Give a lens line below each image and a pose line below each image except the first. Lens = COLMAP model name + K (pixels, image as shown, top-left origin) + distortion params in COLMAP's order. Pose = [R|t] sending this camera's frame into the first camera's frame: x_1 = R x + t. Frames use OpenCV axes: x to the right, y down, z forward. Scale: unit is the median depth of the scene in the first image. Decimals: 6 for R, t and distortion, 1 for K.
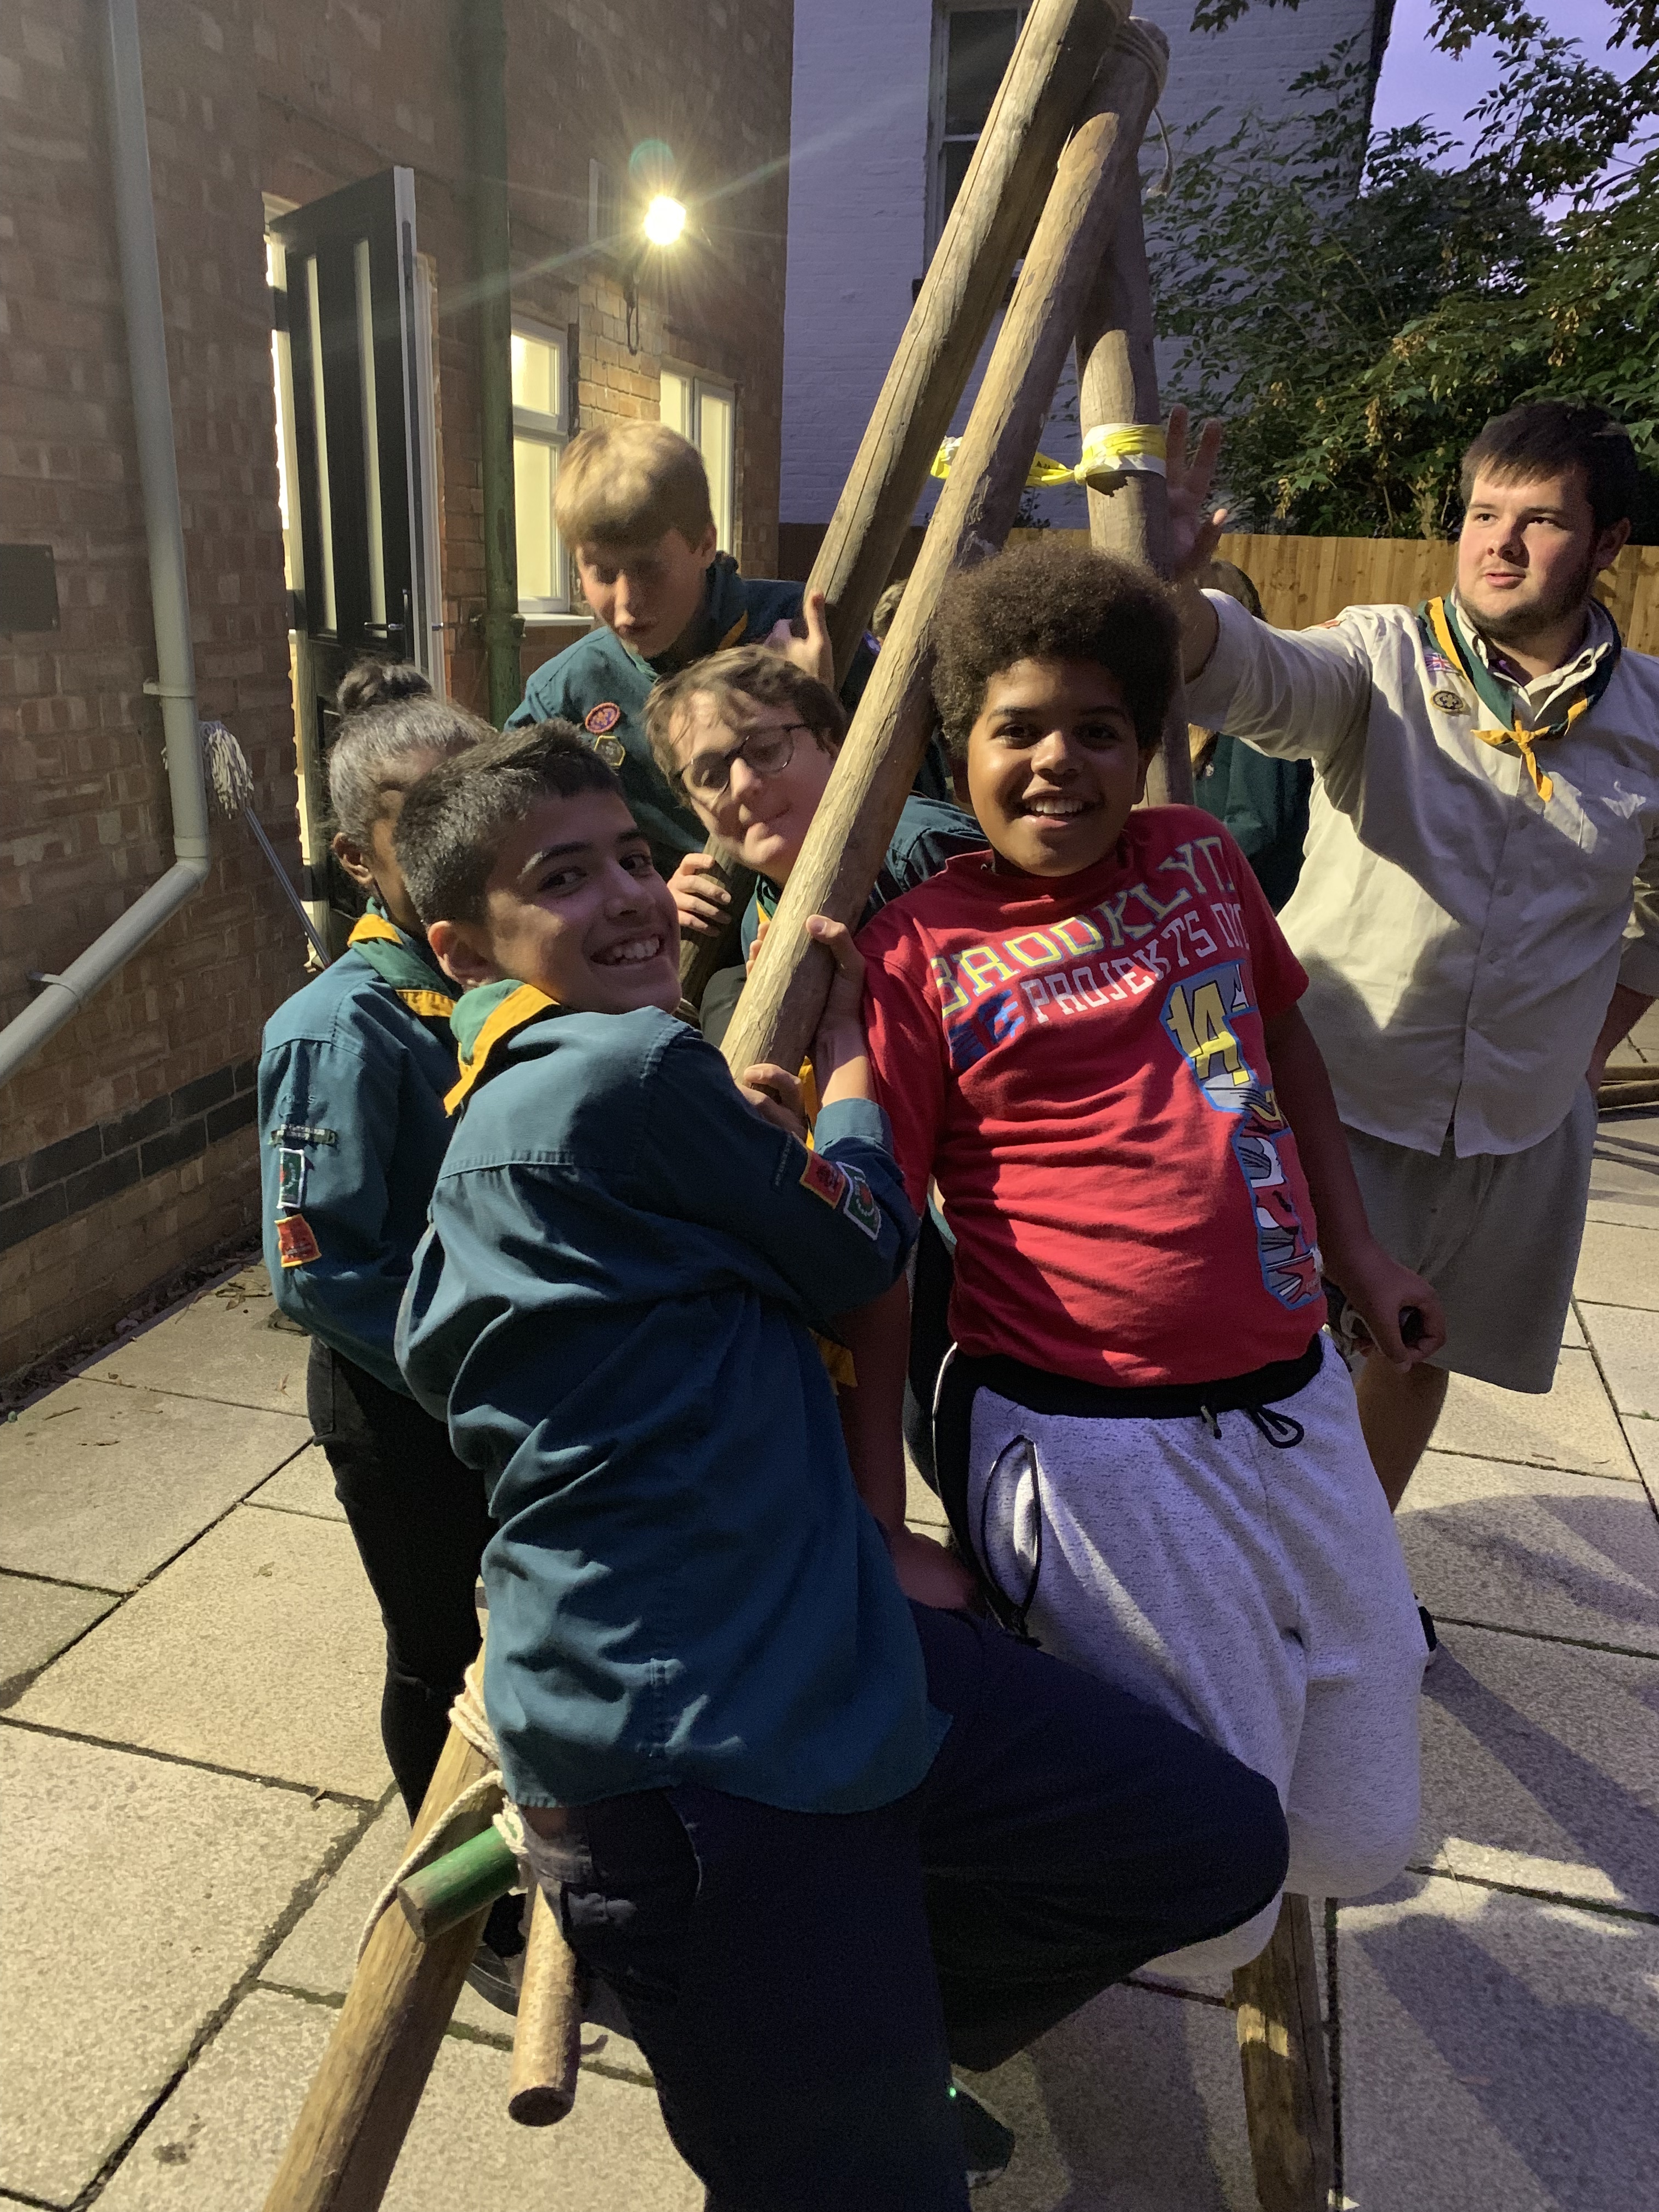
lens RADIAL K [[1697.6, 0, 829.5], [0, 1697.6, 1106.0], [0, 0, 1]] dist [0.003493, -0.000047]
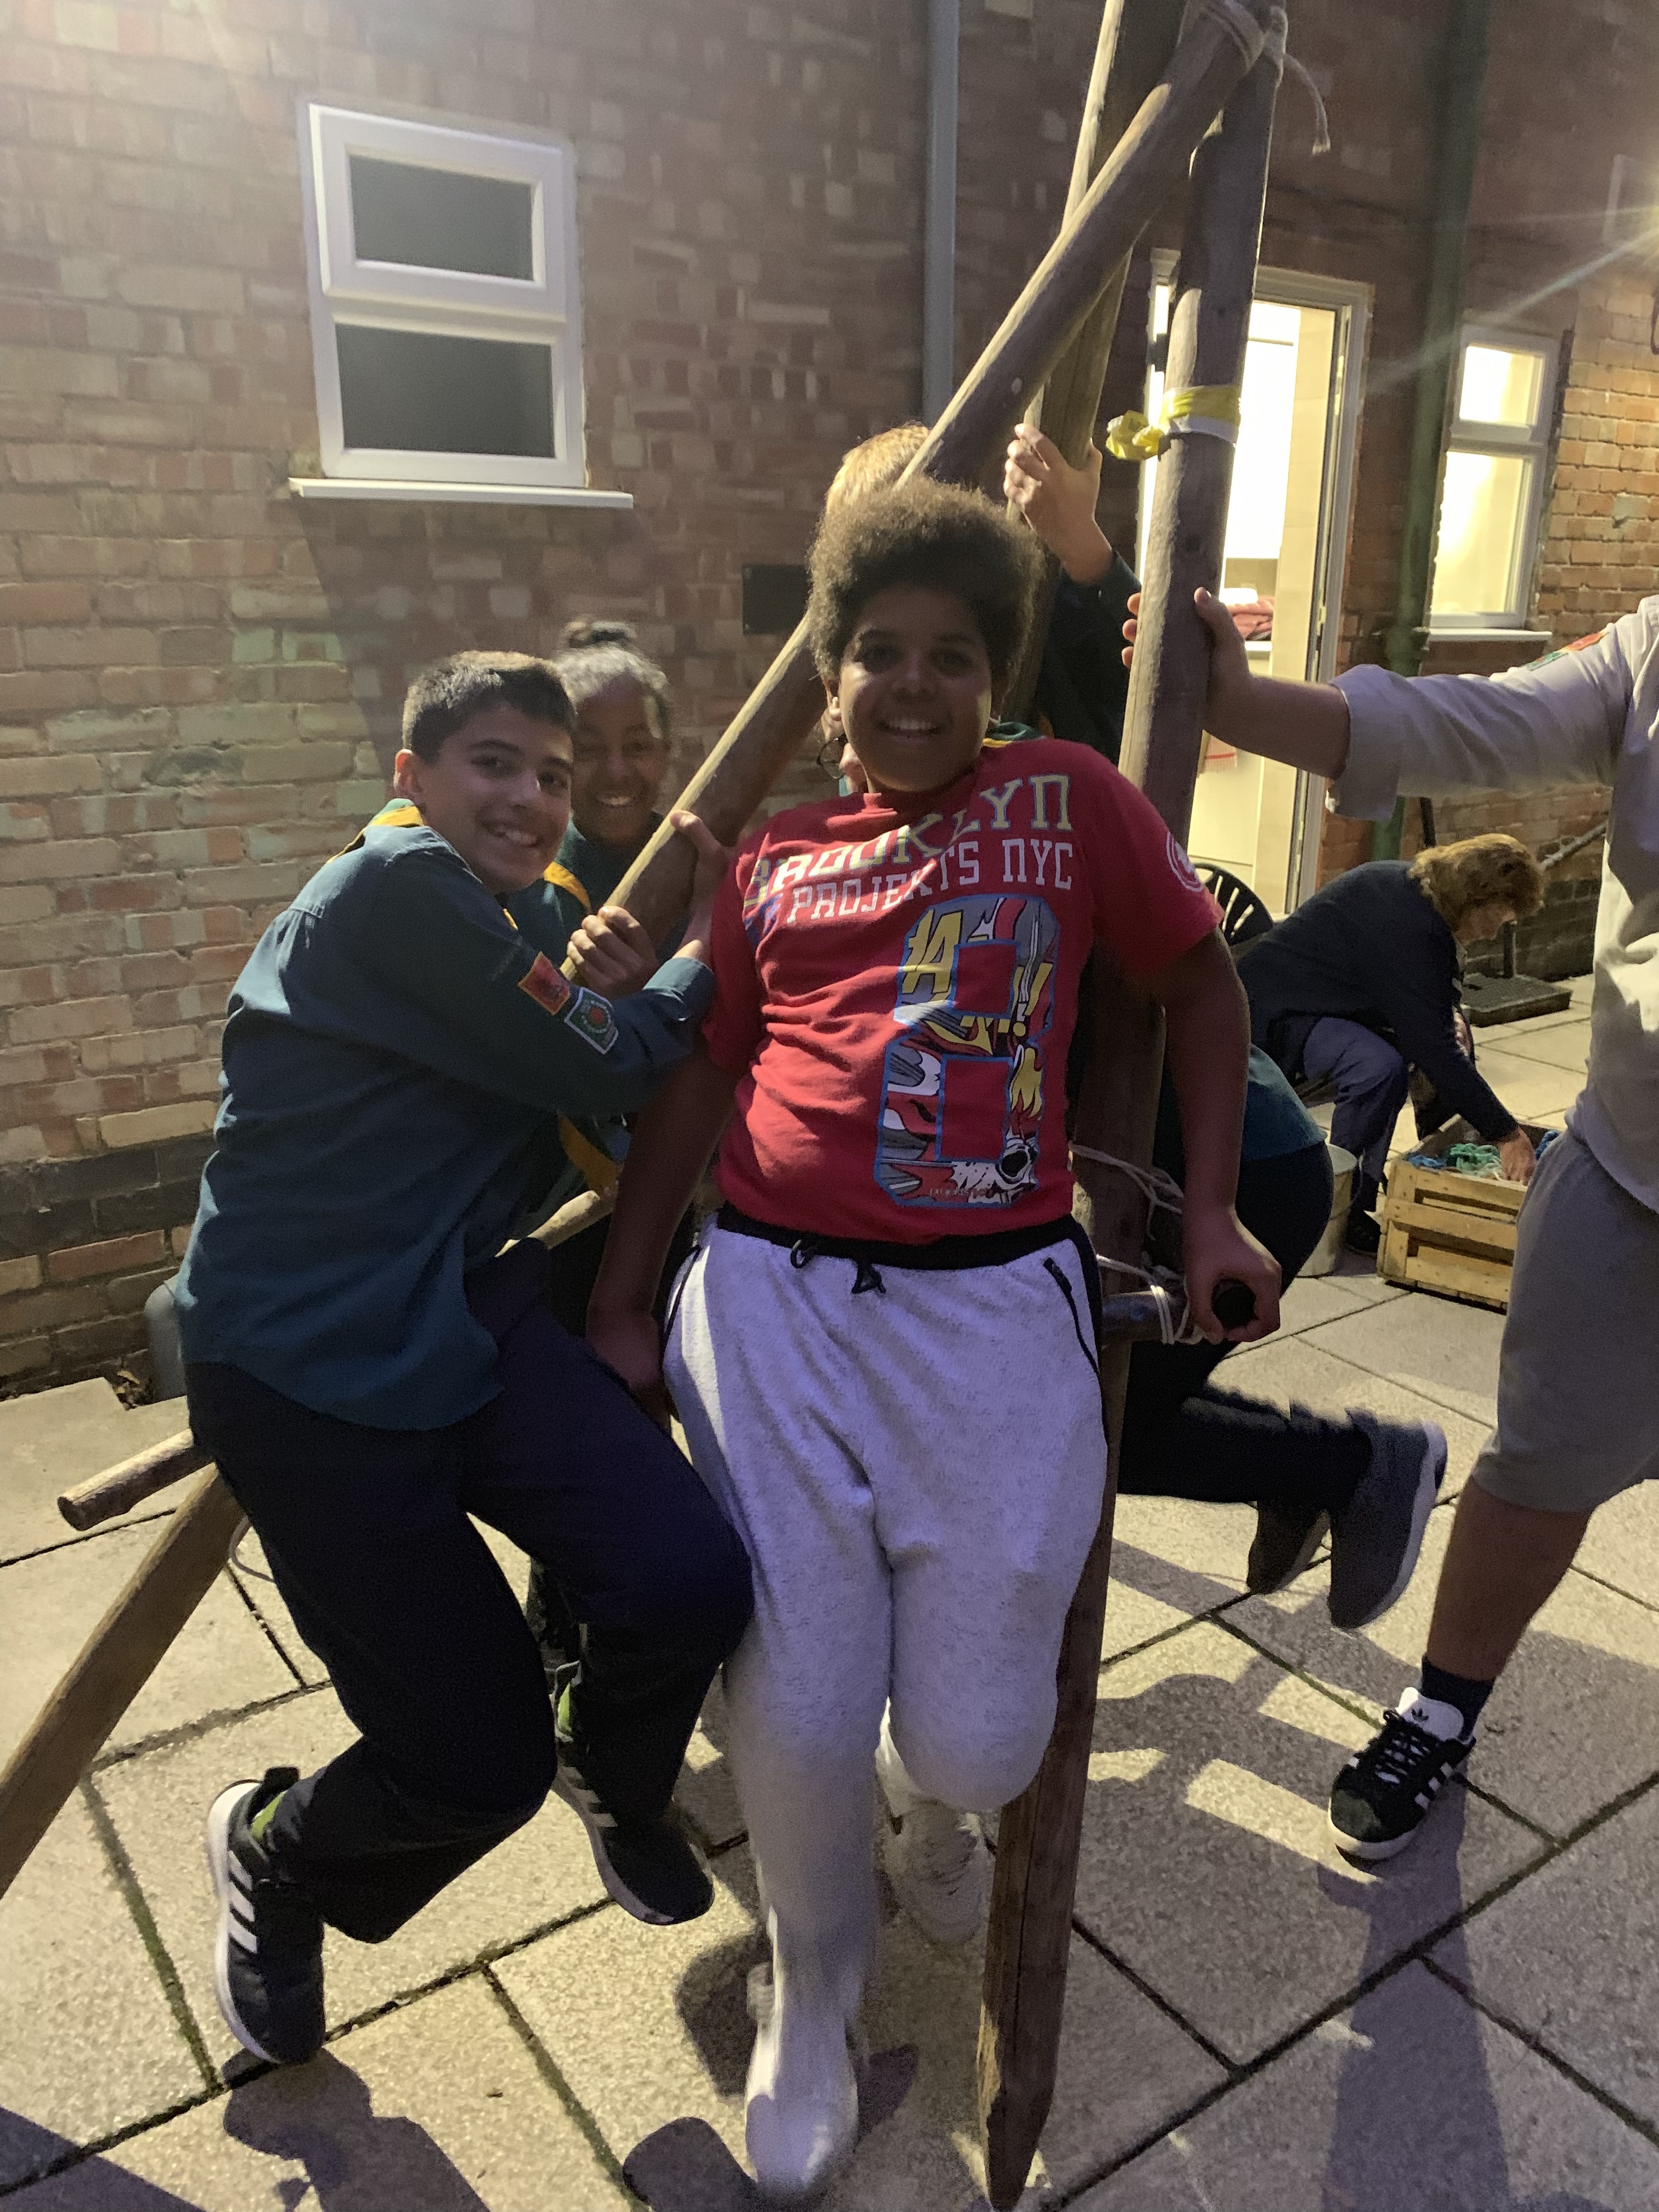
lens RADIAL K [[1628.1, 0, 830.0], [0, 1628.1, 1048.0], [0, 0, 1]] dist [0.115007, -0.090172]
pose [[0.750191, 0.164446, -0.640446, 0.409487], [-0.194868, 0.980548, 0.023514, 0.002876], [0.631854, 0.107163, 0.767643, 0.080626]]
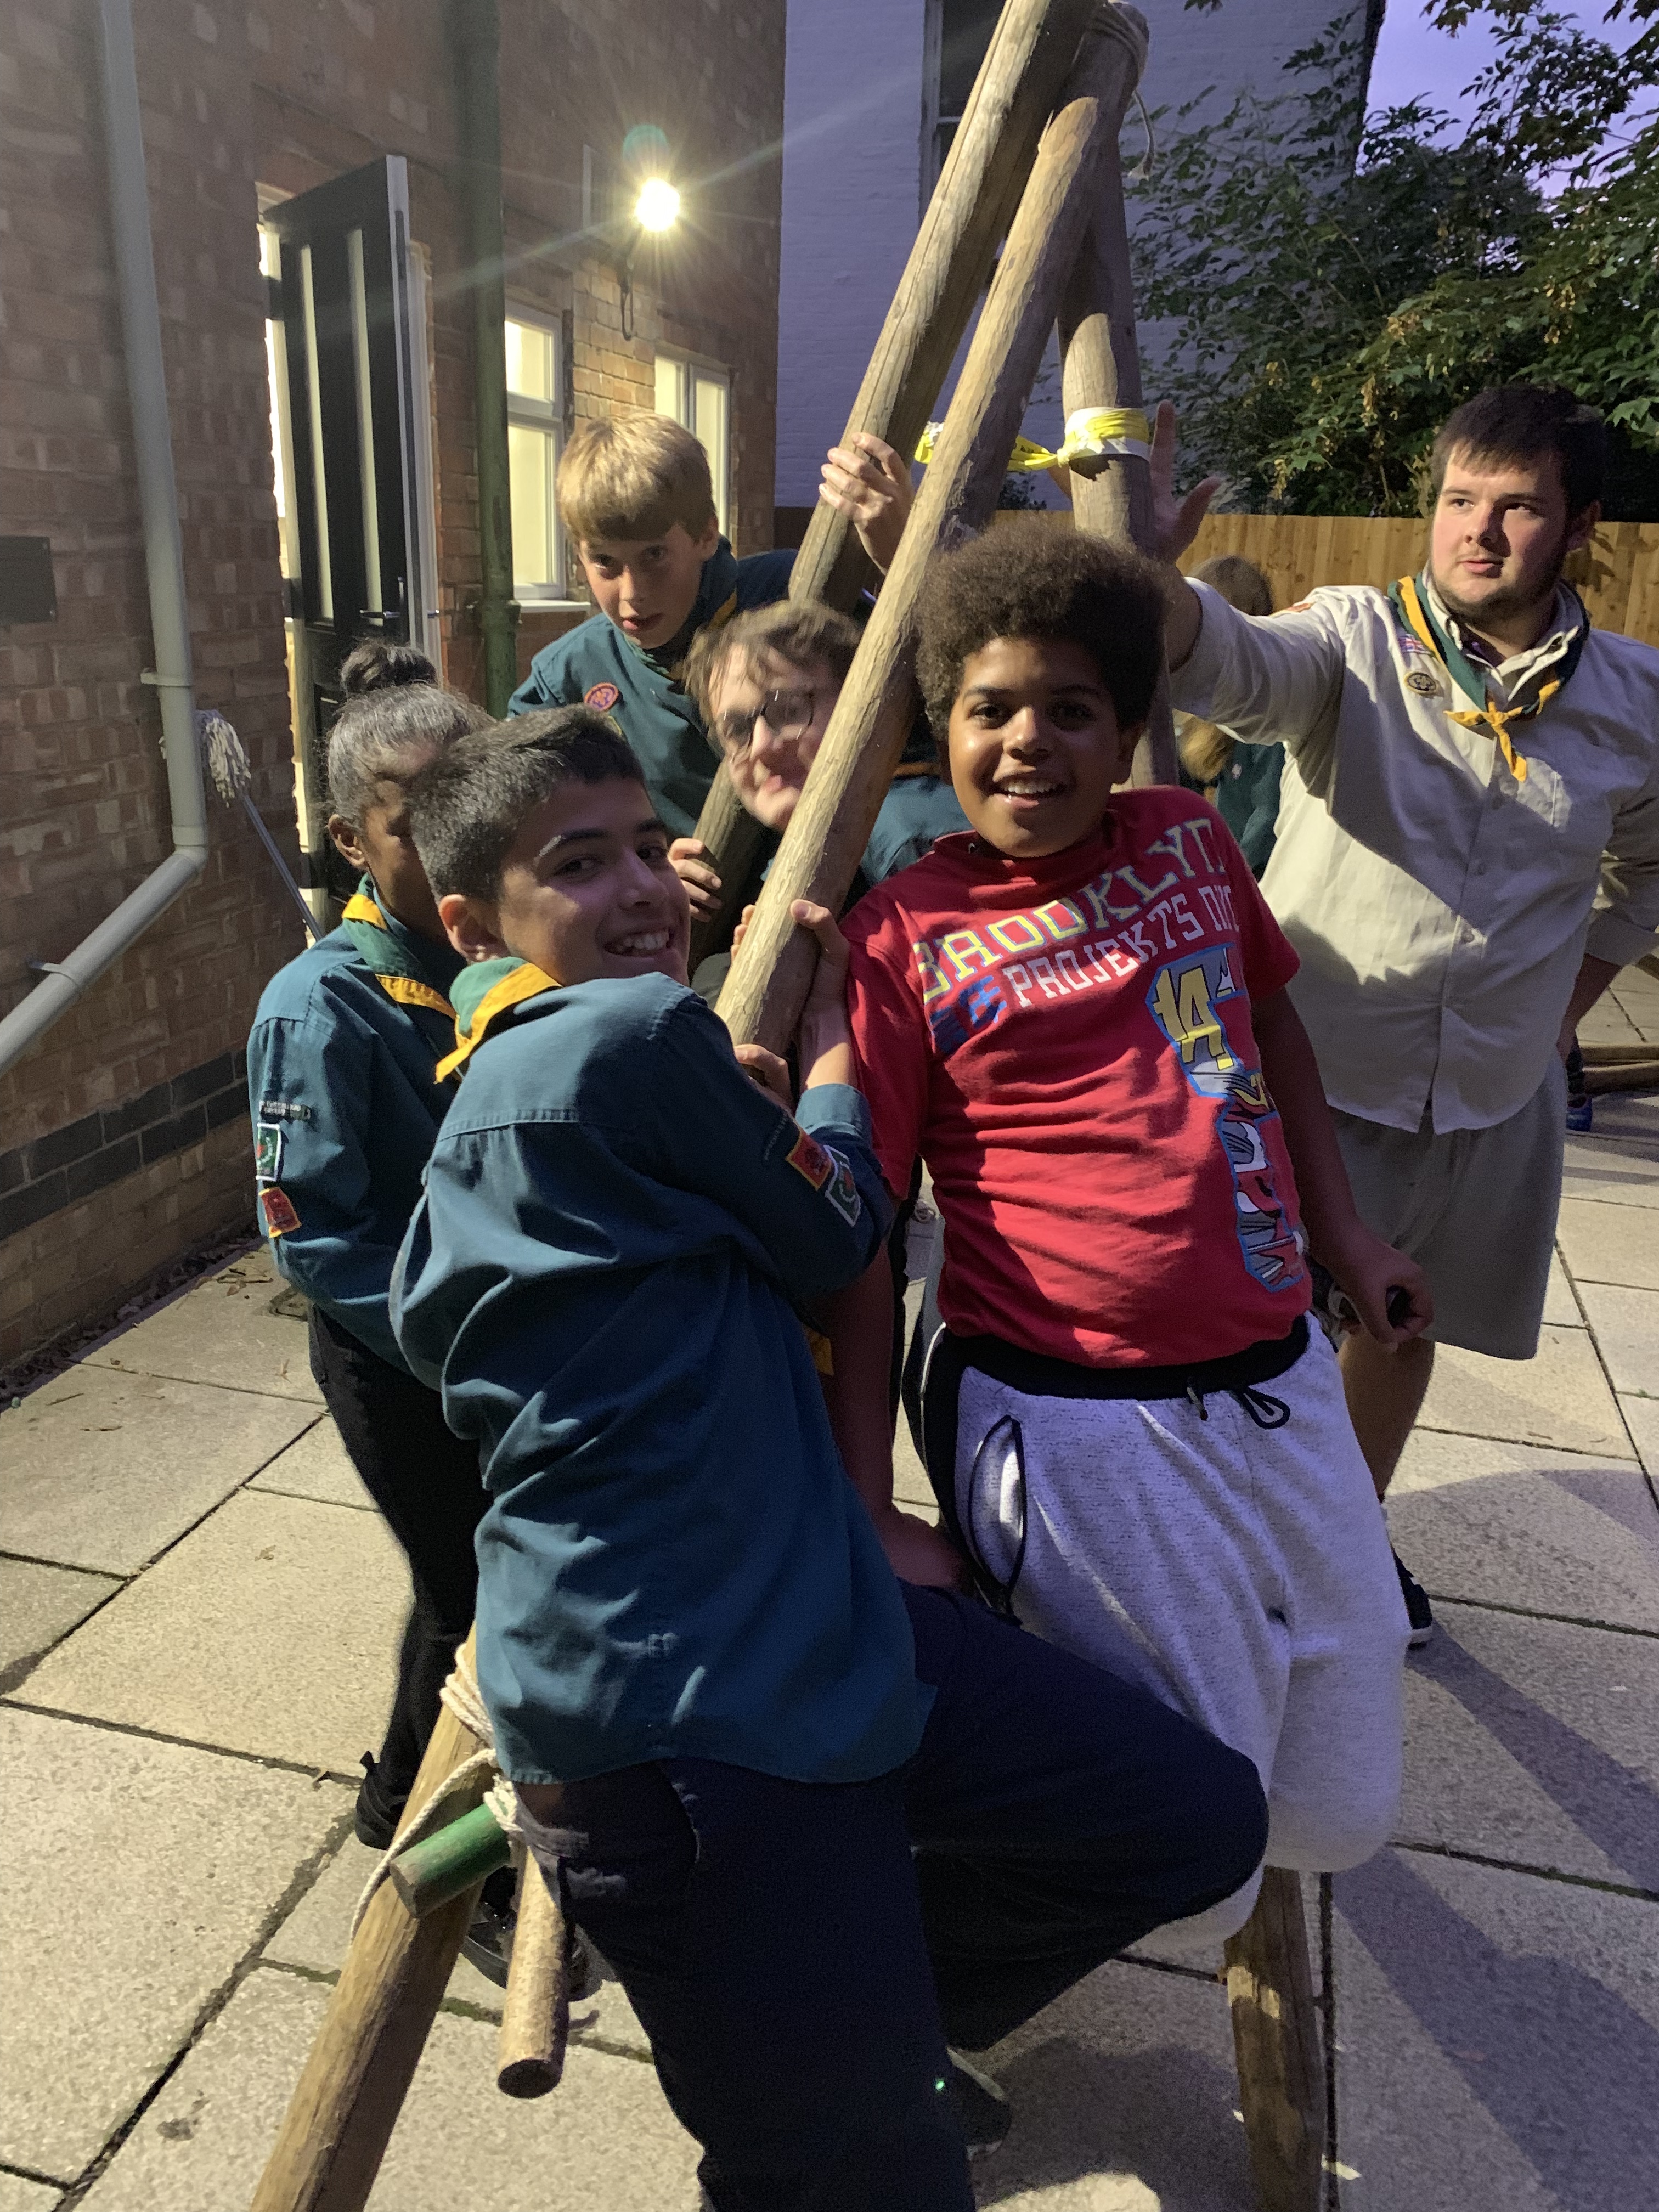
lens RADIAL K [[1697.7, 0, 823.0], [0, 1697.7, 1098.6], [0, 0, 1]] dist [-0.001838, 0.006921]
pose [[0.999960, -0.005824, -0.006769, 0.007504], [0.005859, 0.999969, 0.005198, 0.000128], [0.006739, -0.005237, 0.999964, -0.003779]]
